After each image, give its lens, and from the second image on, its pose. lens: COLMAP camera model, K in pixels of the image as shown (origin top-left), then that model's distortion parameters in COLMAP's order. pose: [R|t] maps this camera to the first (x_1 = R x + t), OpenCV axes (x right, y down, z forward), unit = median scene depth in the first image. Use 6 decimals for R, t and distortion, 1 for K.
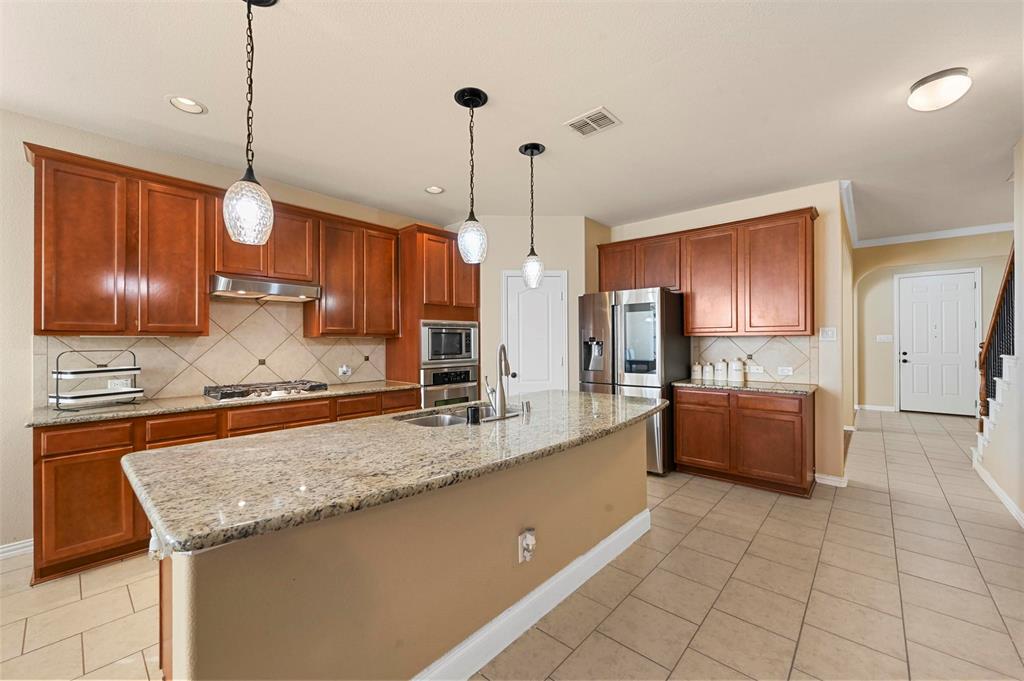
lens RADIAL K [[404.1, 0, 512.0], [0, 404.1, 340.5], [0, 0, 1]] dist [-0.000206, -0.000115]
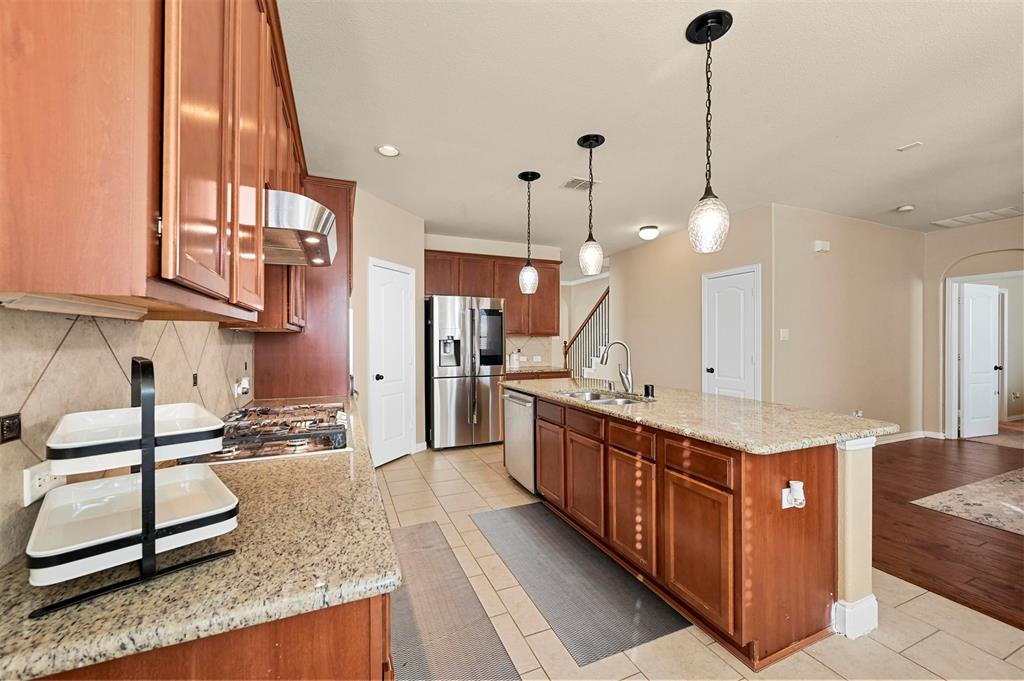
lens RADIAL K [[404.1, 0, 512.0], [0, 404.1, 340.5], [0, 0, 1]] dist [-0.000206, -0.000115]
pose [[0.425758, 0.003177, 0.904831, -1.042805], [-0.007954, 0.999968, 0.000231, 0.007572], [-0.904802, -0.007295, 0.425770, 0.551810]]
